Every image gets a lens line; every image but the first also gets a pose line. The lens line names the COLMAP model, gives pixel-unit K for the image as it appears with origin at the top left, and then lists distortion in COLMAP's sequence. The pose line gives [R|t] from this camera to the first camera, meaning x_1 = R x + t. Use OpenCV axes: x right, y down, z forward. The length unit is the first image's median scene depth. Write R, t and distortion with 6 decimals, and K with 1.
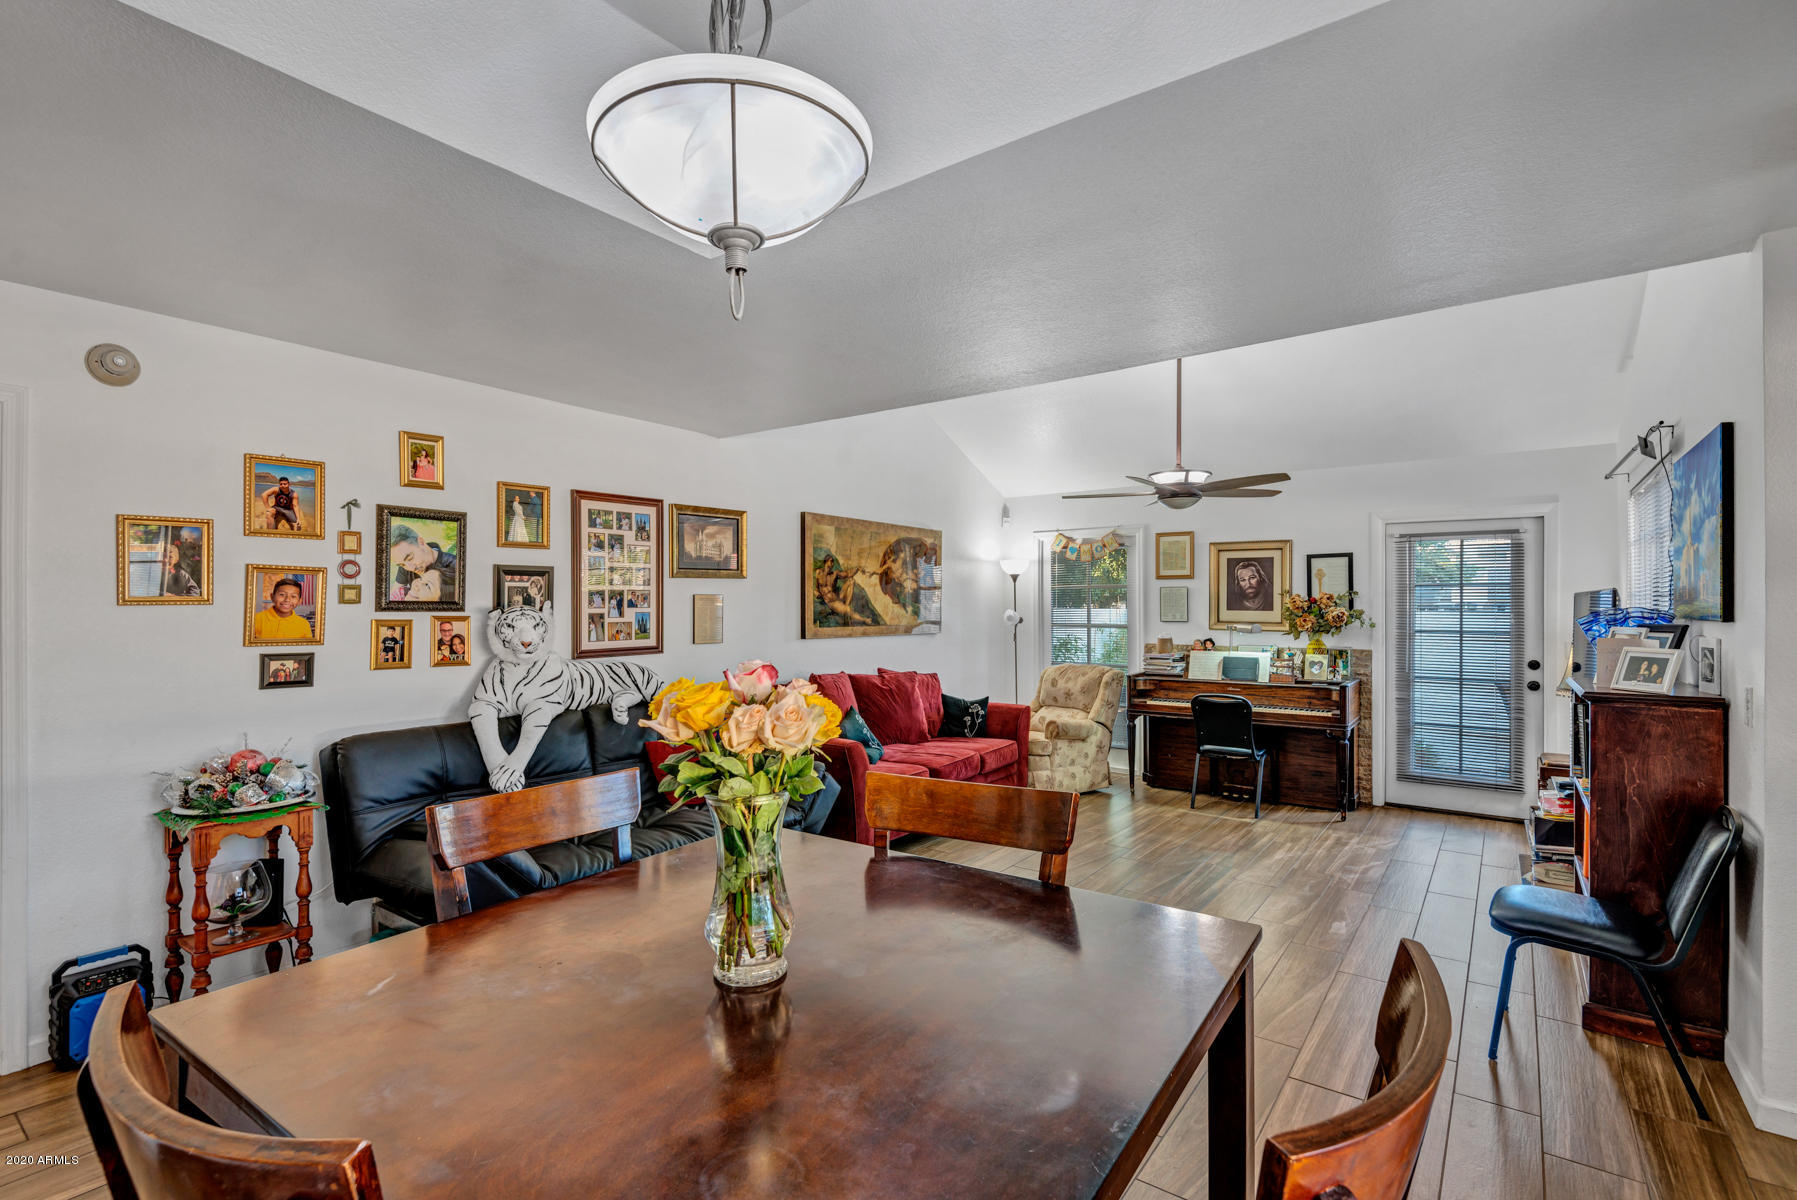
lens RADIAL K [[830.5, 0, 884.9], [0, 830.5, 609.5], [0, 0, 1]] dist [0.040865, -0.029257]
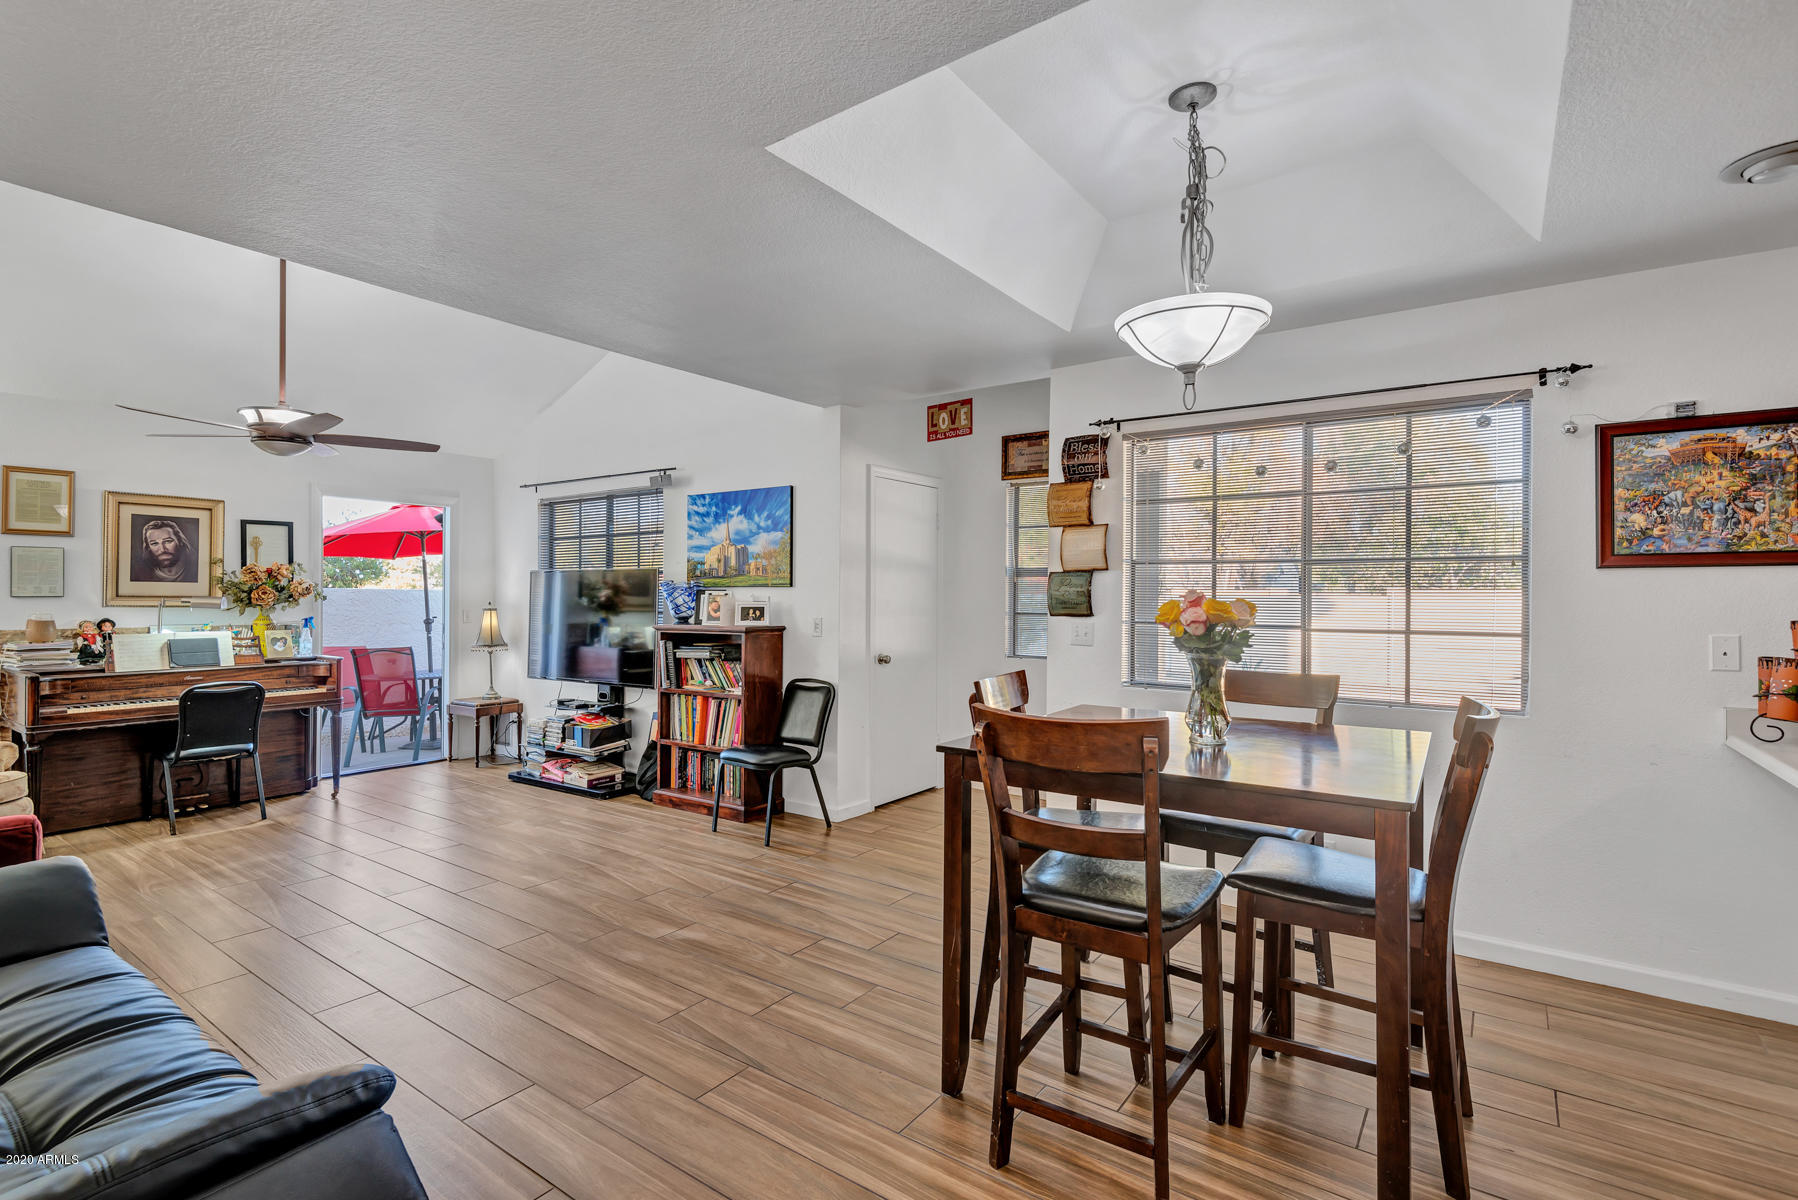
lens RADIAL K [[853.2, 0, 877.3], [0, 853.2, 595.3], [0, 0, 1]] dist [0.042446, -0.031873]
pose [[-0.002569, 0.000224, 0.999997, -0.463852], [-0.000511, 1.000000, -0.000226, 0.016312], [-0.999997, -0.000512, -0.002569, 0.371086]]
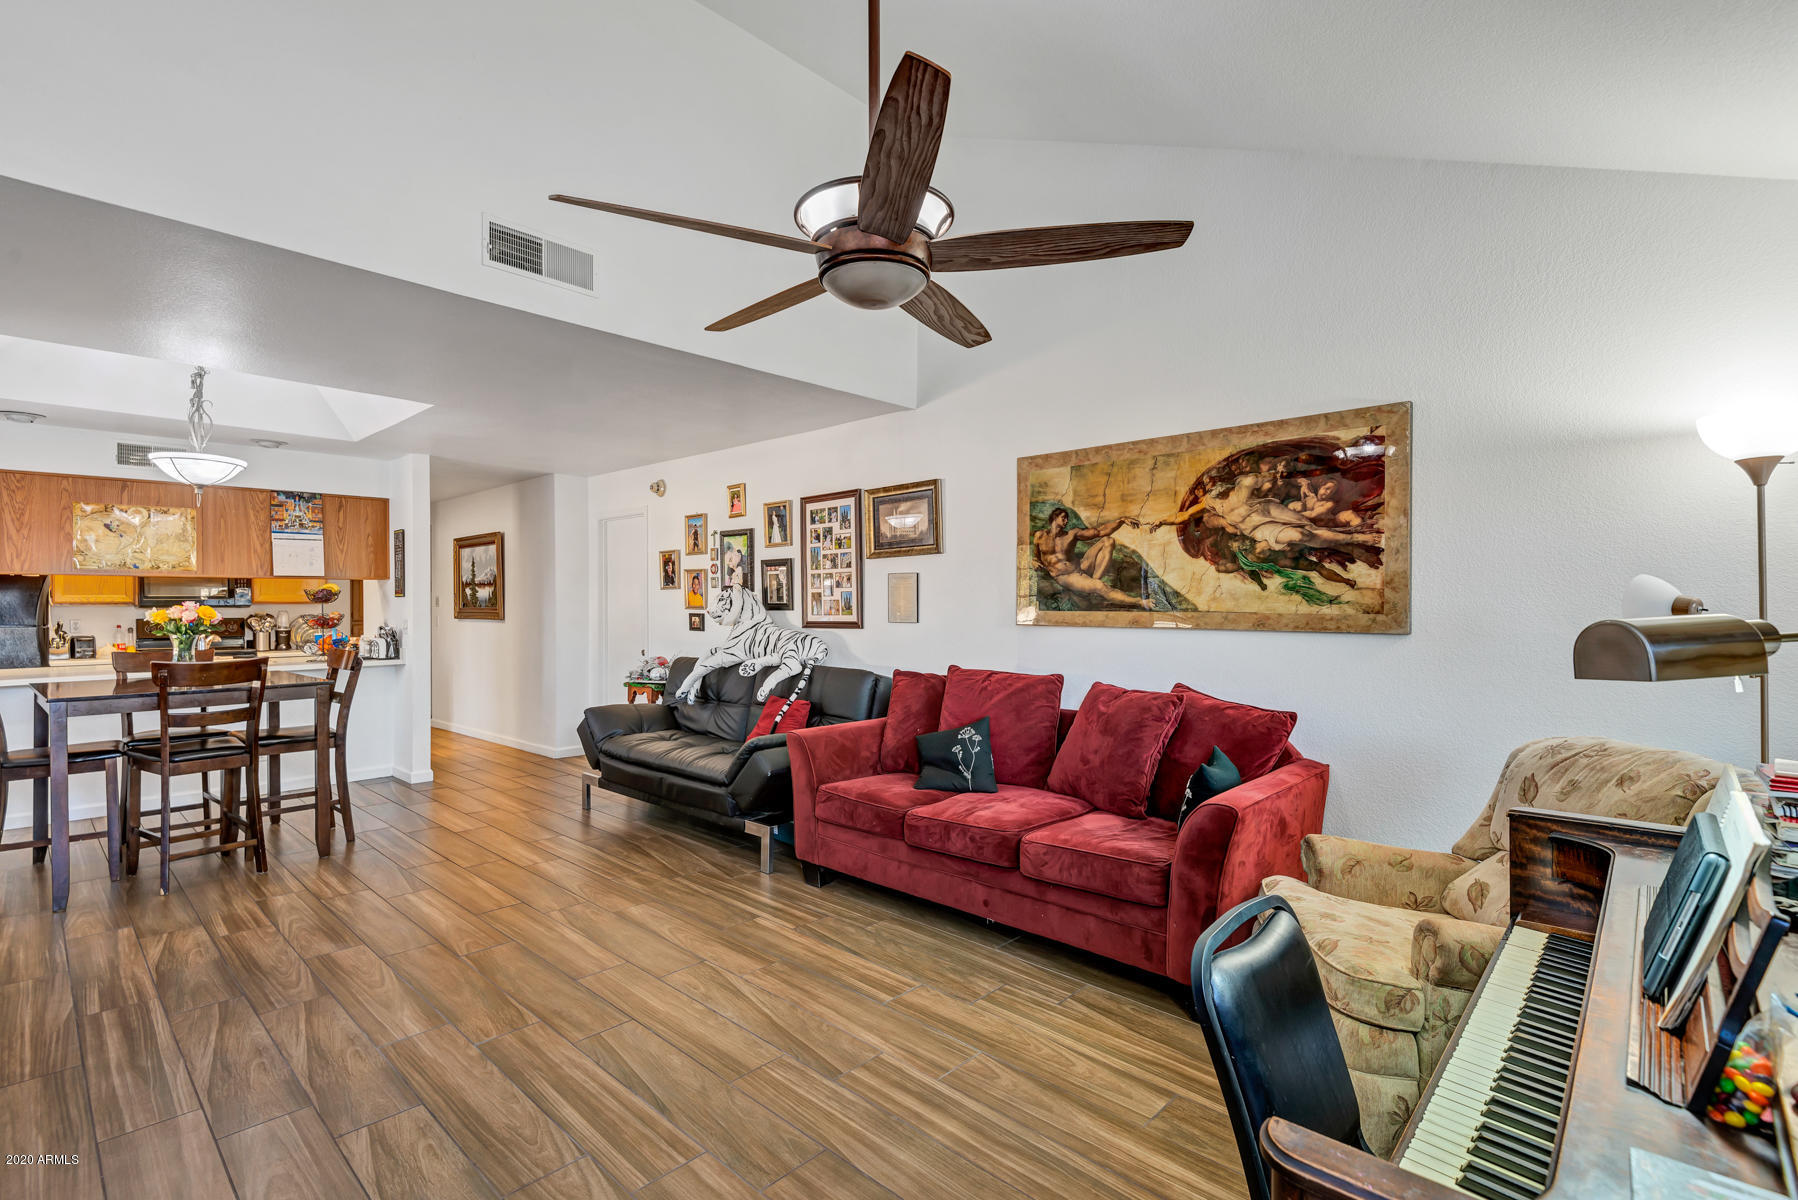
lens RADIAL K [[830.9, 0, 885.4], [0, 830.9, 609.5], [0, 0, 1]] dist [0.040865, -0.029257]
pose [[-0.124494, 0.009688, -0.992173, 0.667857], [0.000418, 0.999953, 0.009712, 0.013638], [0.992220, 0.000795, -0.124492, 0.957072]]
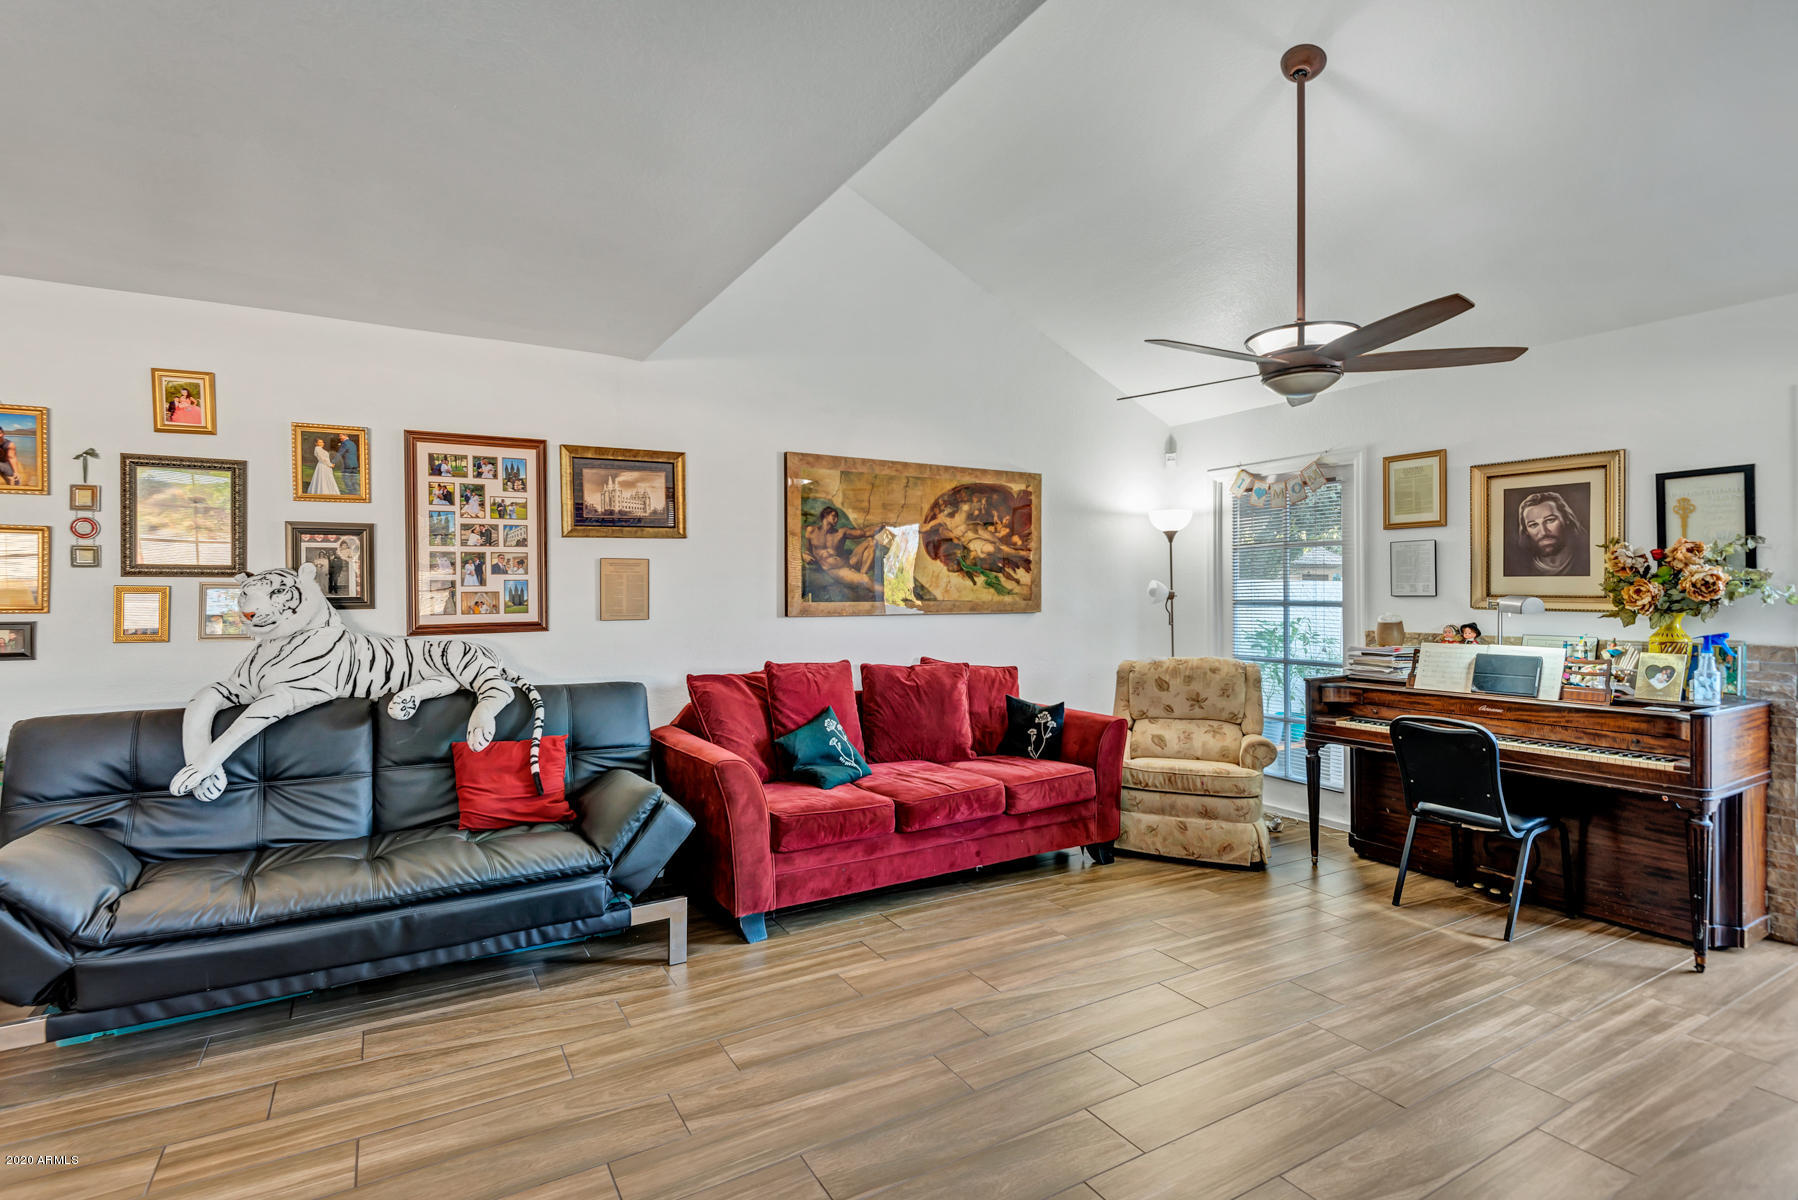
lens RADIAL K [[853.2, 0, 877.3], [0, 853.2, 595.3], [0, 0, 1]] dist [0.042446, -0.031873]
pose [[0.916132, -0.001834, -0.400873, 0.293088], [0.002876, 0.999994, 0.001998, 0.014103], [0.400867, -0.002983, 0.916131, 0.300973]]
